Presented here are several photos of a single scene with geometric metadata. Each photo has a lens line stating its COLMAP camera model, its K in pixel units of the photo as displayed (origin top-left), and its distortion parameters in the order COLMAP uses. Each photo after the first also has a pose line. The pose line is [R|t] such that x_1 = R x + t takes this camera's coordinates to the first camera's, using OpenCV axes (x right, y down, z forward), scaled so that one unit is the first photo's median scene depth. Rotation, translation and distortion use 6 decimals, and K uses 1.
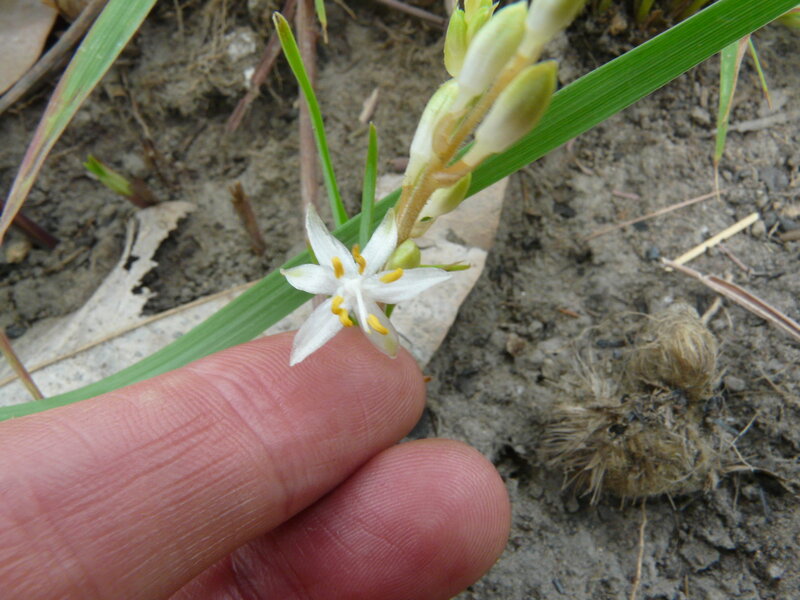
lens RADIAL K [[657.8, 0, 401.8], [0, 657.8, 298.8], [0, 0, 1]] dist [-0.086464, 0.037175]
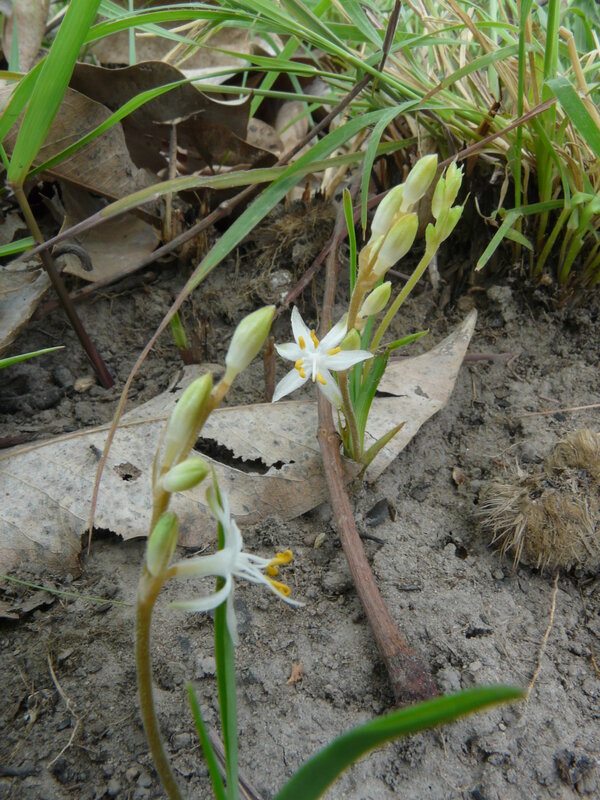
lens RADIAL K [[657.8, 0, 295.8], [0, 657.8, 405.4], [0, 0, 1]] dist [-0.086464, 0.037175]
pose [[0.983467, 0.156081, -0.091824, -0.045065], [-0.180180, 0.894122, -0.409977, 0.503490], [0.018112, 0.419744, 0.907462, -0.222743]]
